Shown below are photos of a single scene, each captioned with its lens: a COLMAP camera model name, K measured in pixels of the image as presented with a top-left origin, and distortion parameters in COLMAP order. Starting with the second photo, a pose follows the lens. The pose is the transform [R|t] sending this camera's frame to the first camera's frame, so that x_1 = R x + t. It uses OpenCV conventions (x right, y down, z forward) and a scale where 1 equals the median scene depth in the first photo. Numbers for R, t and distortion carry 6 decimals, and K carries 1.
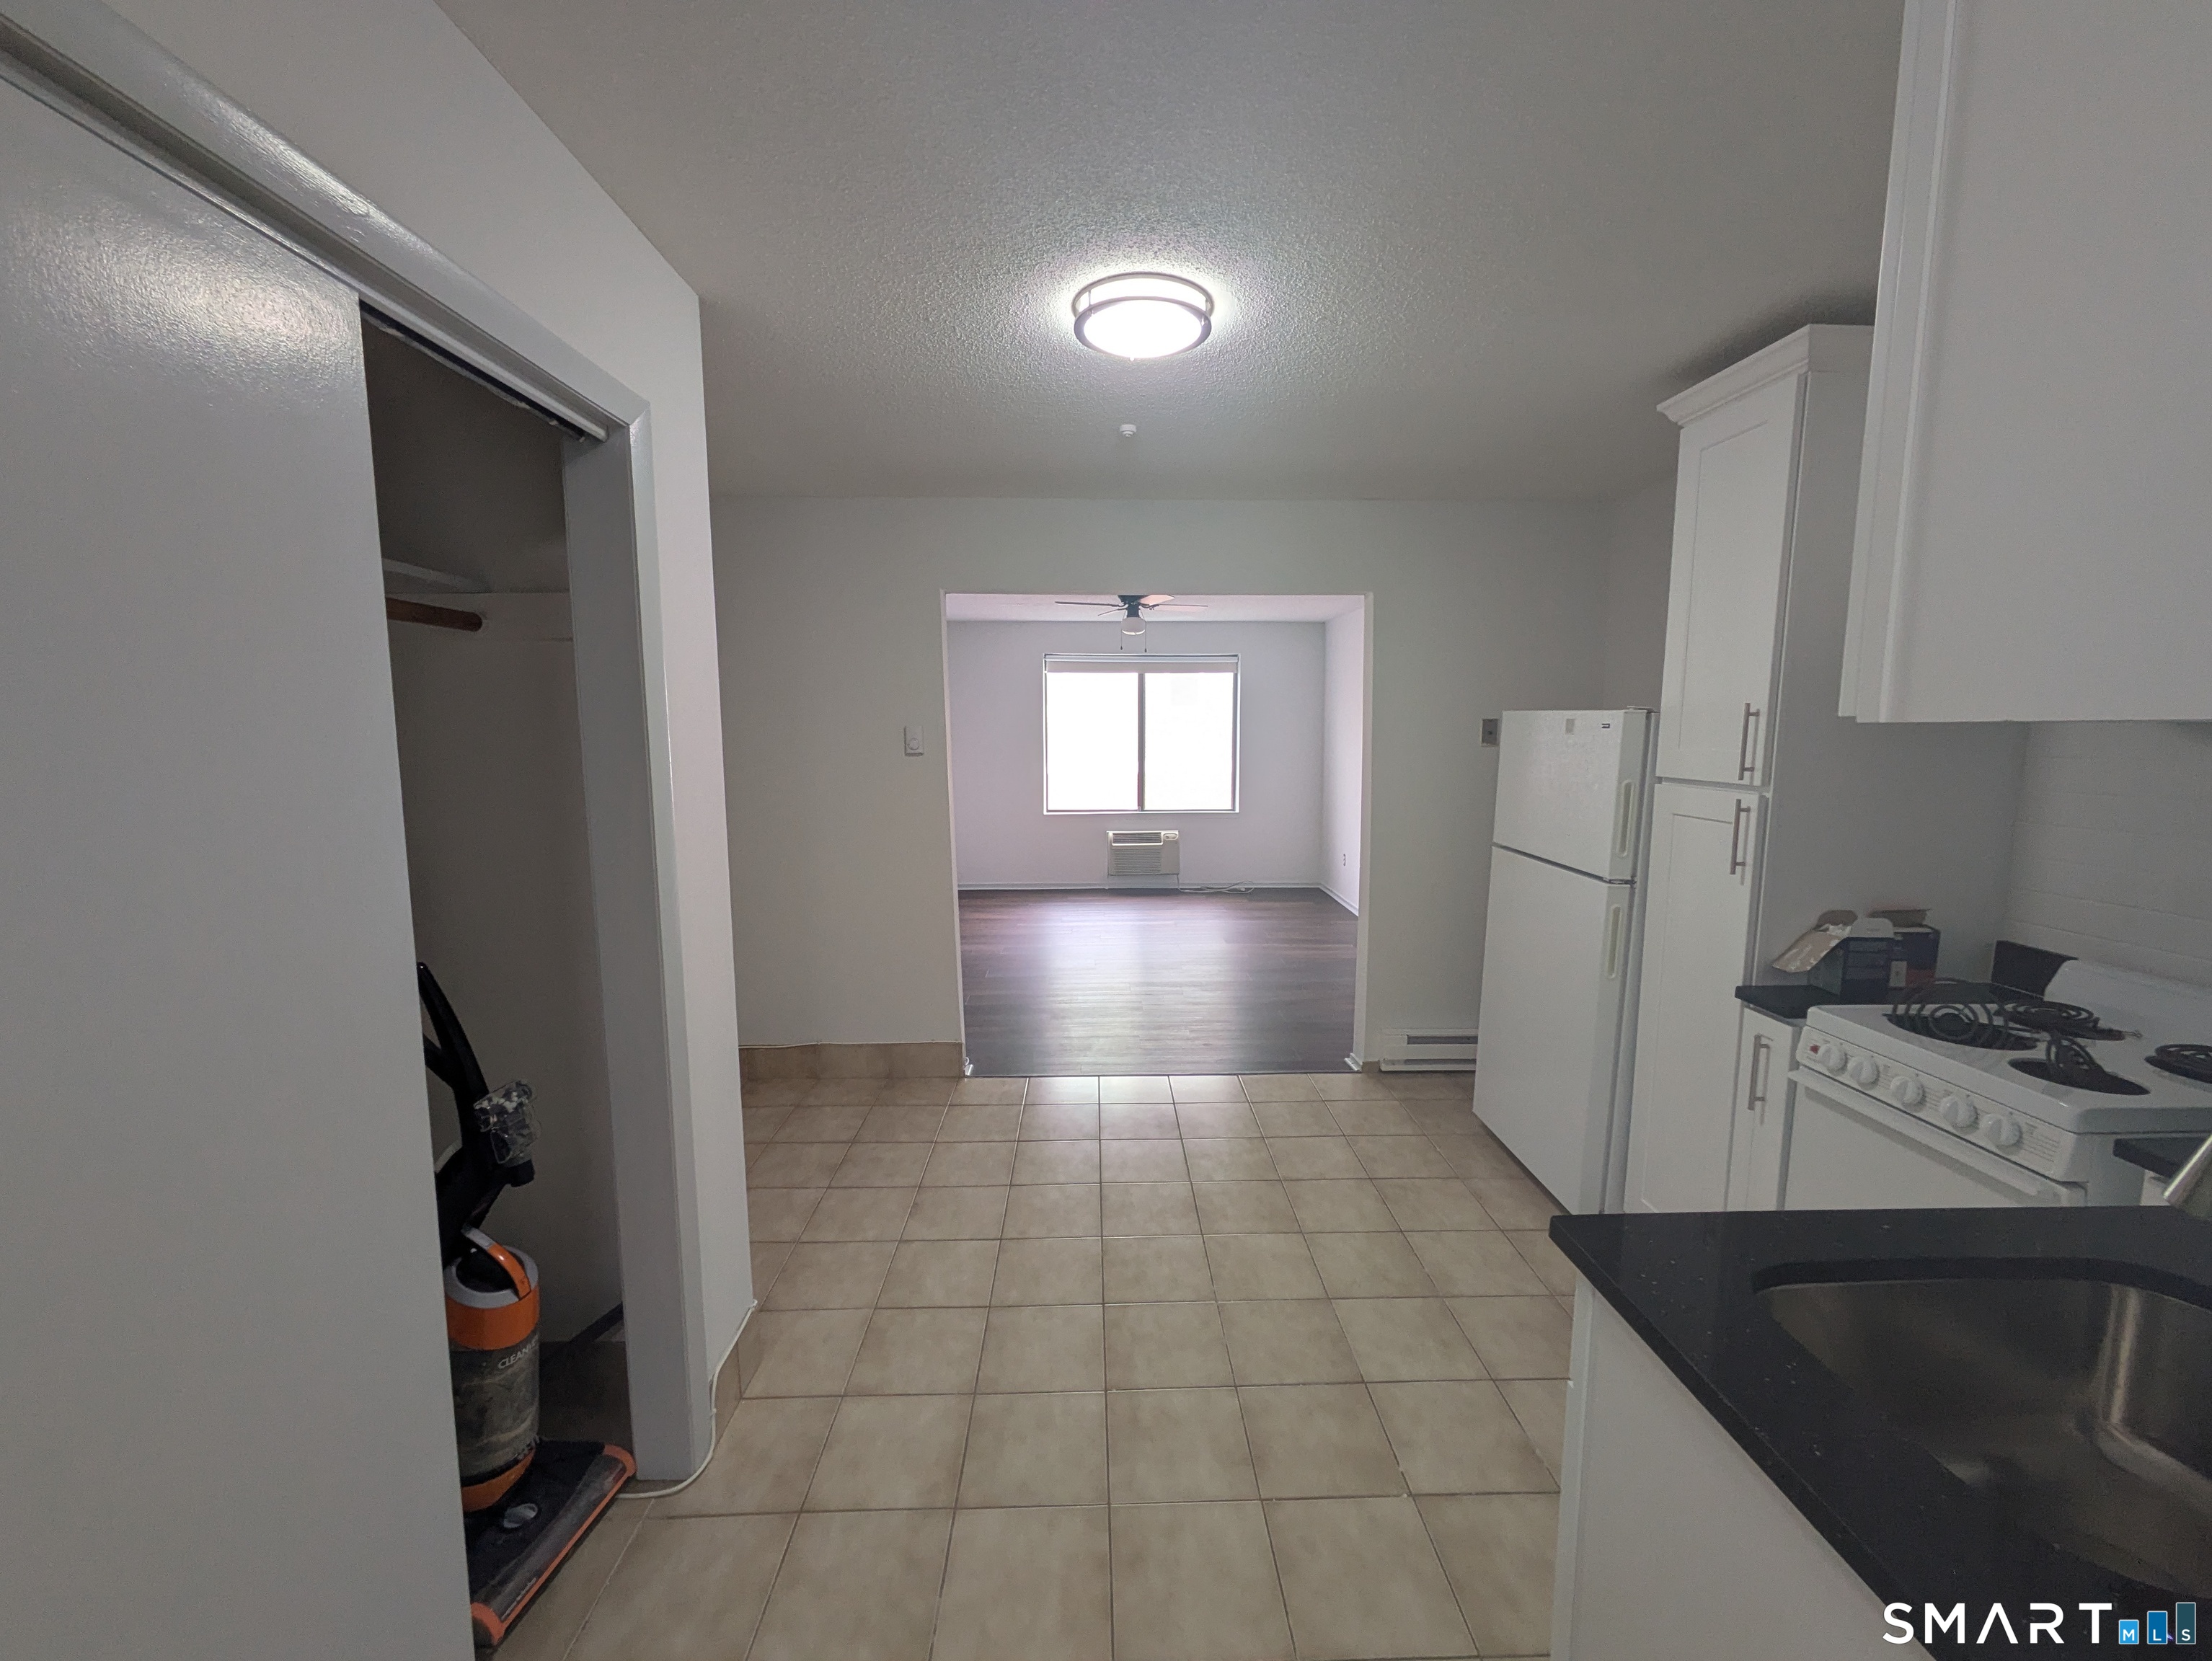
lens RADIAL K [[879.5, 0, 1113.1], [0, 879.5, 830.1], [0, 0, 1]] dist [0.003033, 0.001712]
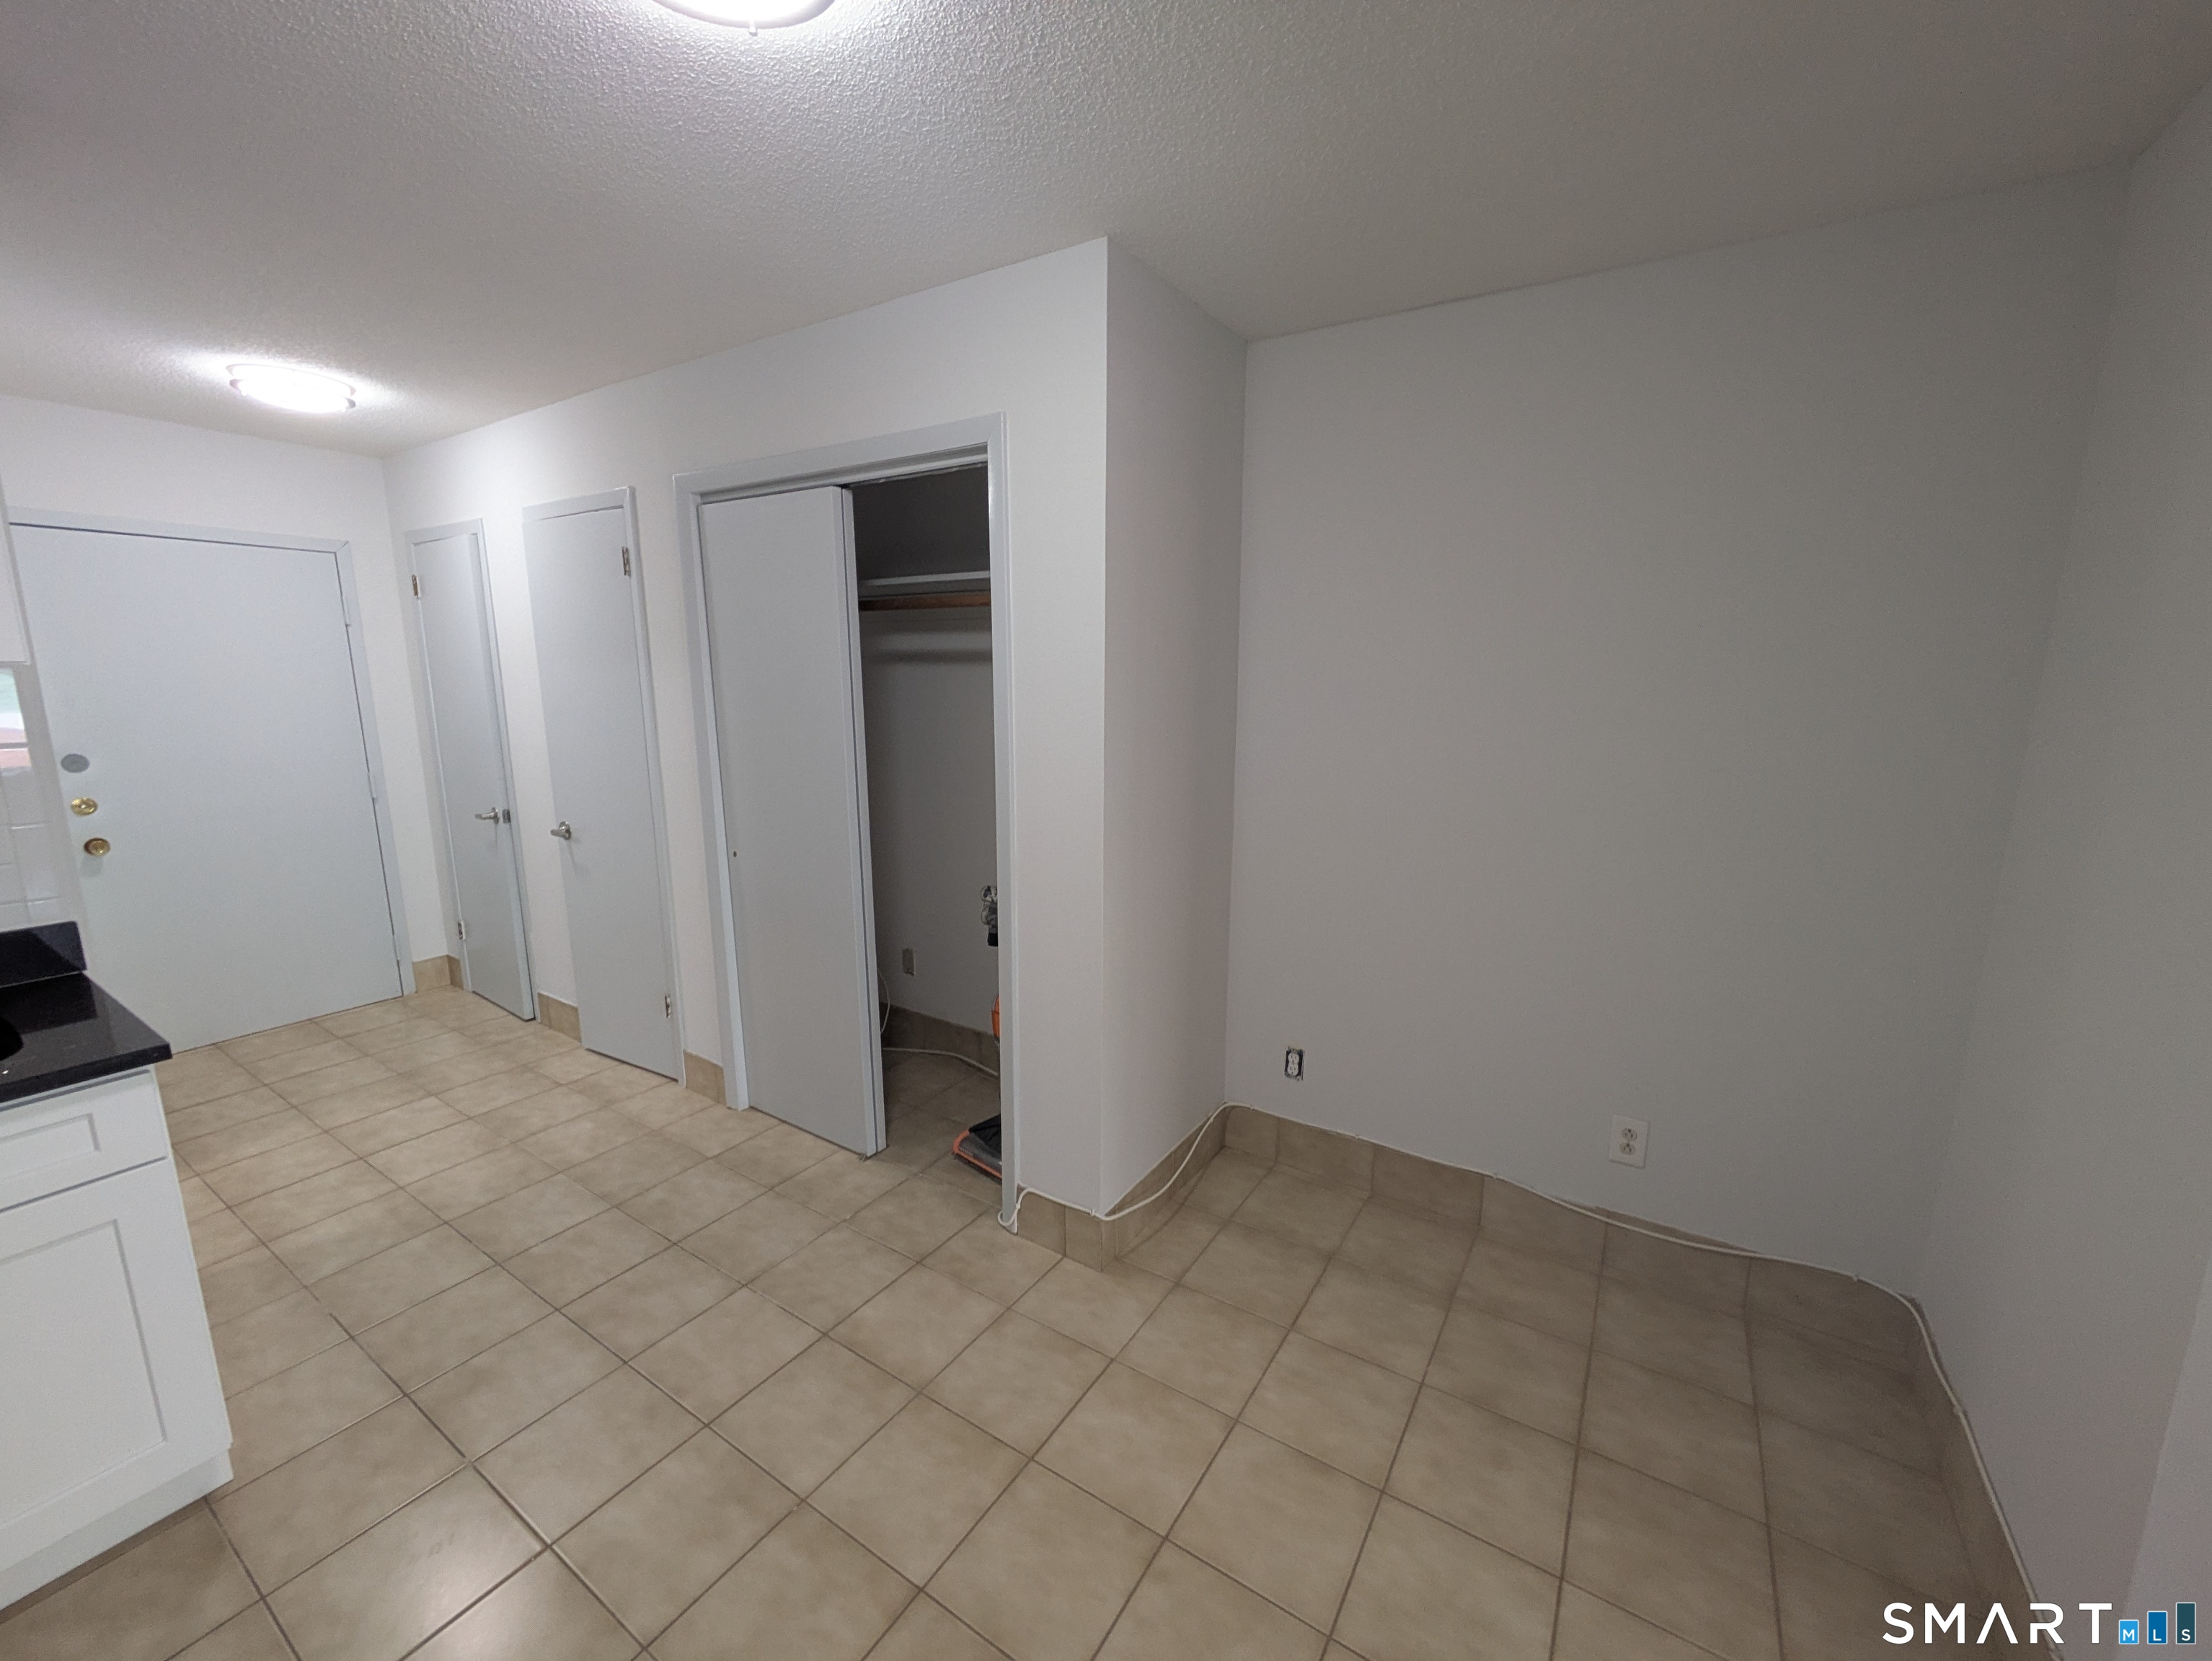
lens RADIAL K [[879.5, 0, 1116.2], [0, 879.5, 834.4], [0, 0, 1]] dist [0.003033, 0.001712]
pose [[-0.559659, 0.159378, -0.813253, 0.380161], [-0.096961, 0.962000, 0.255255, -0.187768], [0.823031, 0.221710, -0.522938, 1.466789]]
